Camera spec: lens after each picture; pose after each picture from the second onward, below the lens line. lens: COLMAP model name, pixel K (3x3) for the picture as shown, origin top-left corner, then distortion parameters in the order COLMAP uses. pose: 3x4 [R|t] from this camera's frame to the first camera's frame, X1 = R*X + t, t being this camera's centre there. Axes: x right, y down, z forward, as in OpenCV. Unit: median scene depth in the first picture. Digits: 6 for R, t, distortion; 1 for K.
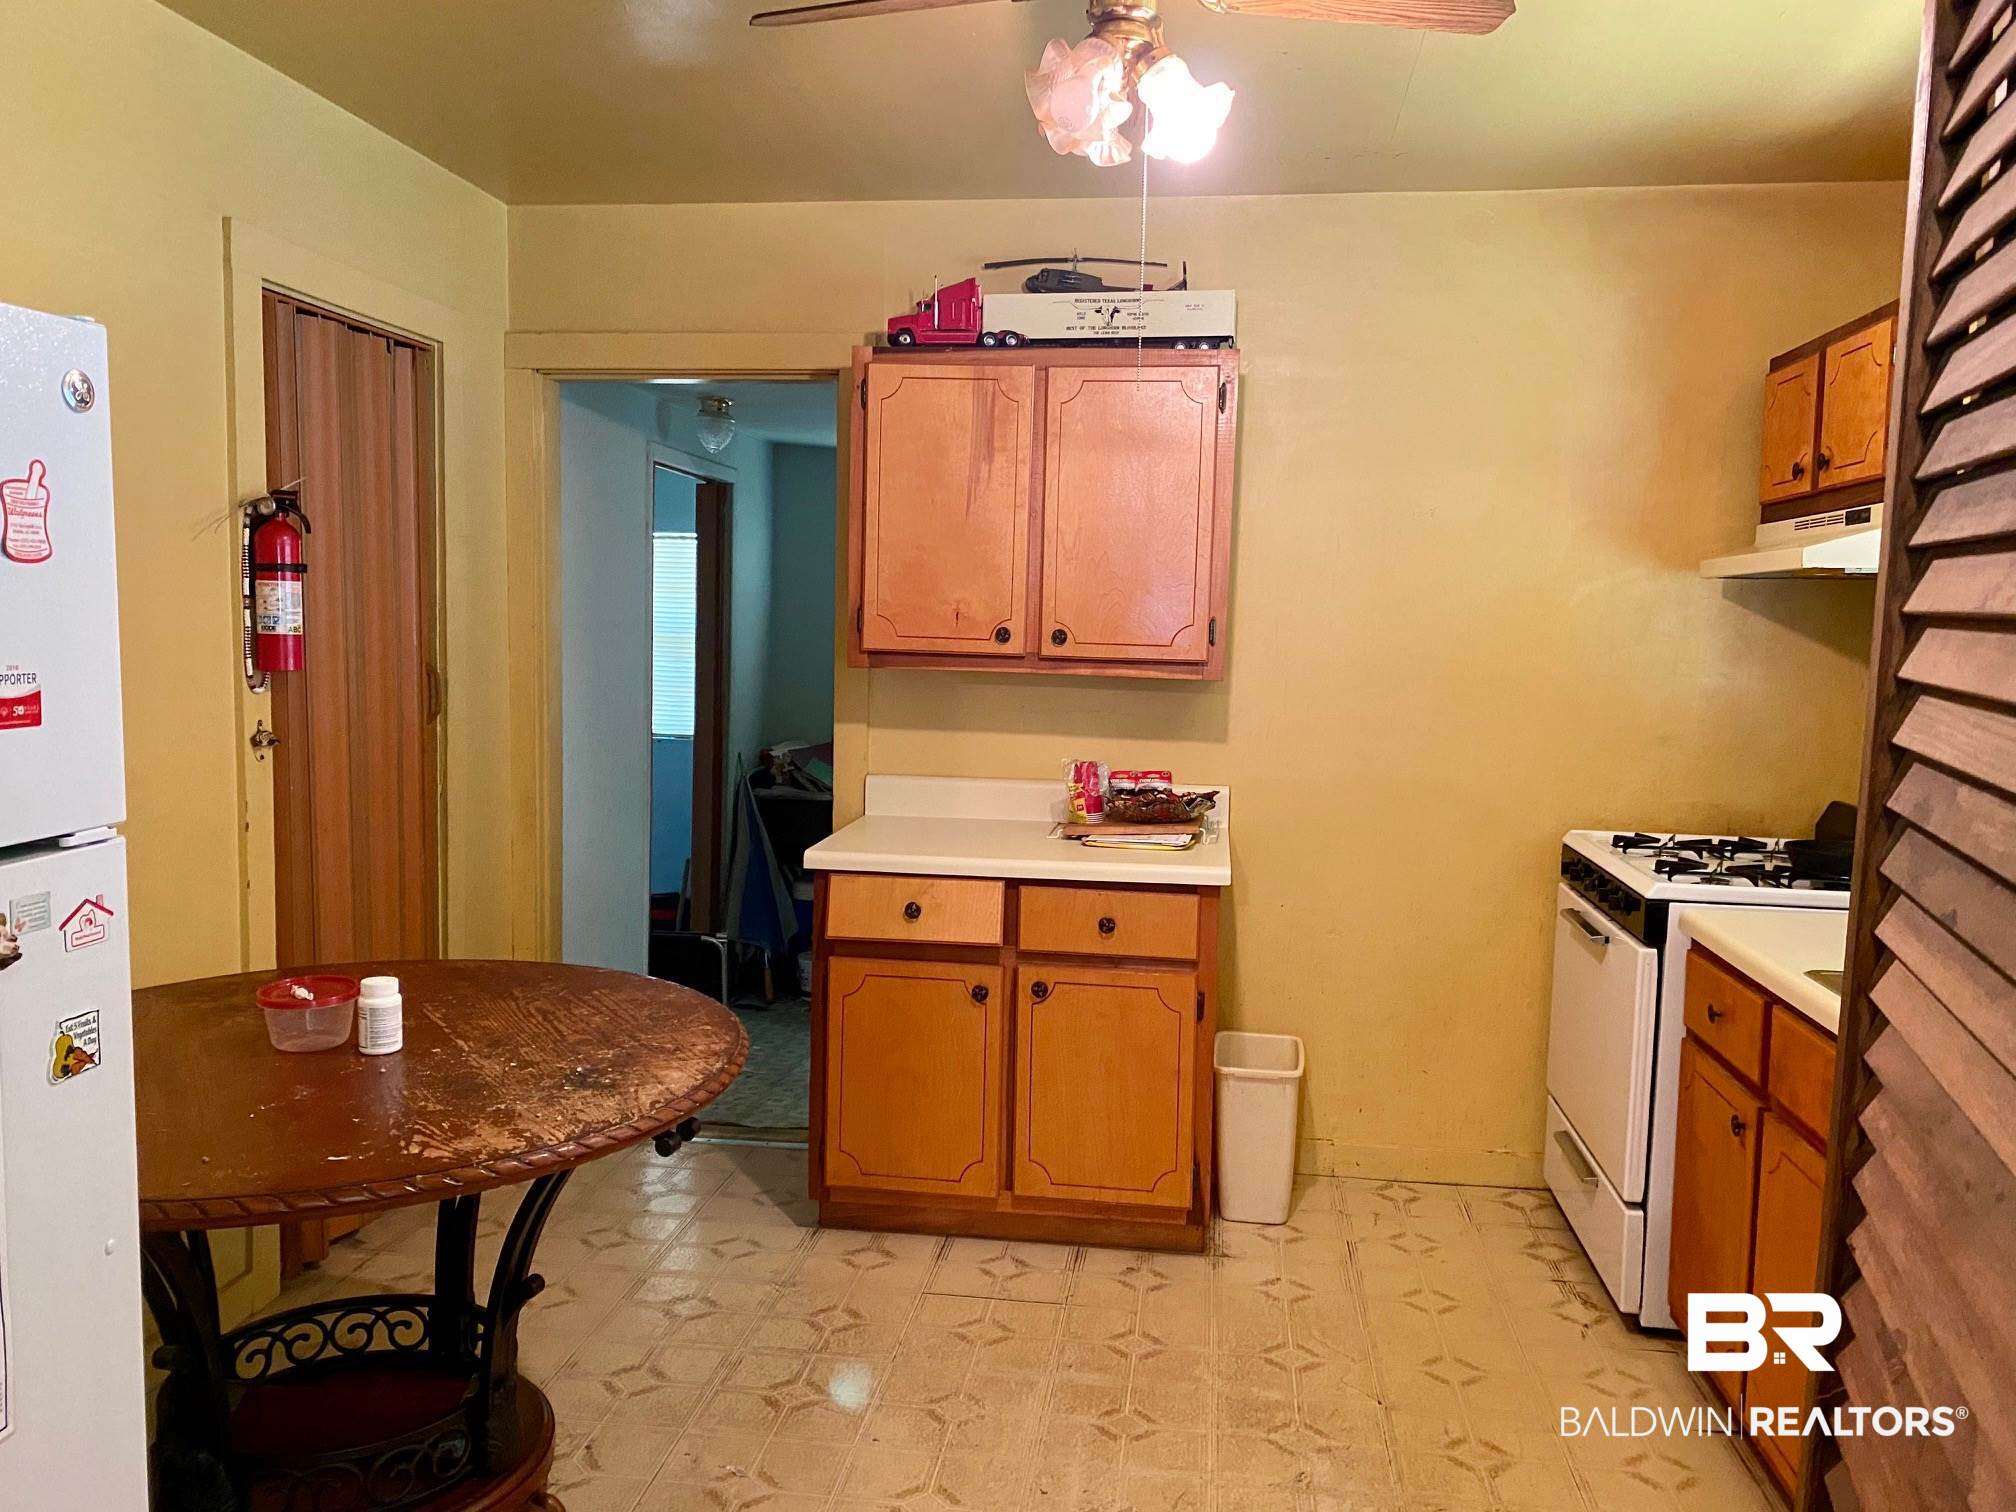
lens RADIAL K [[1591.9, 0, 1000.7], [0, 1591.9, 743.1], [0, 0, 1]] dist [0.076731, -0.078278]
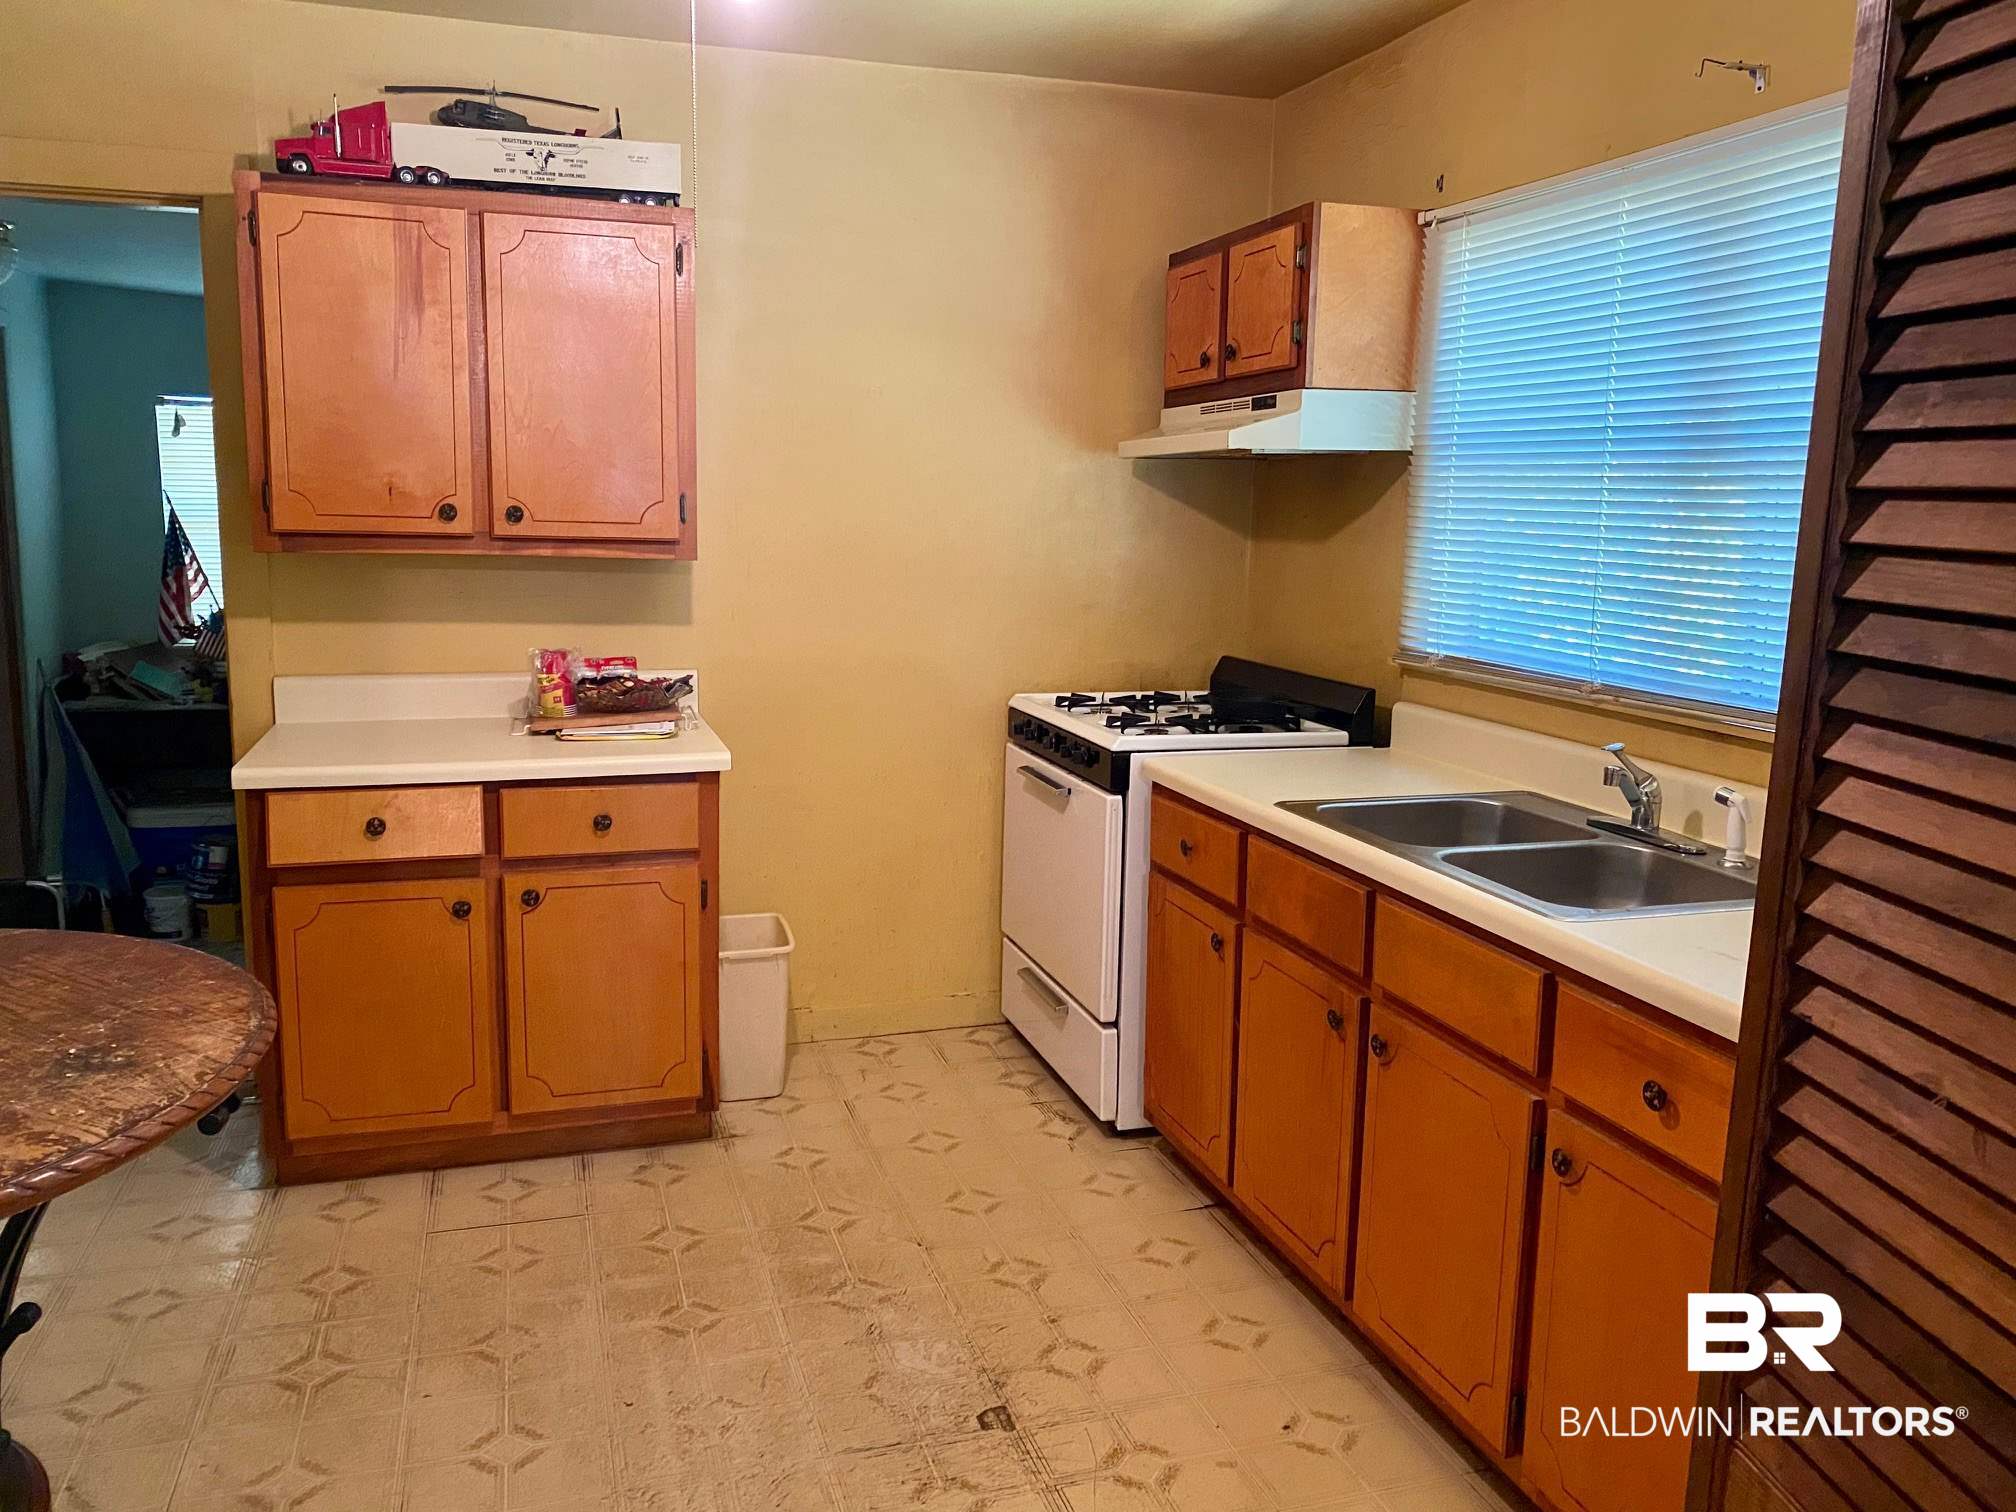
lens RADIAL K [[1591.9, 0, 998.9], [0, 1591.9, 747.4], [0, 0, 1]] dist [0.076731, -0.078278]
pose [[0.907919, -0.070933, 0.413100, -0.106374], [0.038133, 0.995468, 0.087123, -0.003708], [-0.417407, -0.063348, 0.906509, 0.038880]]
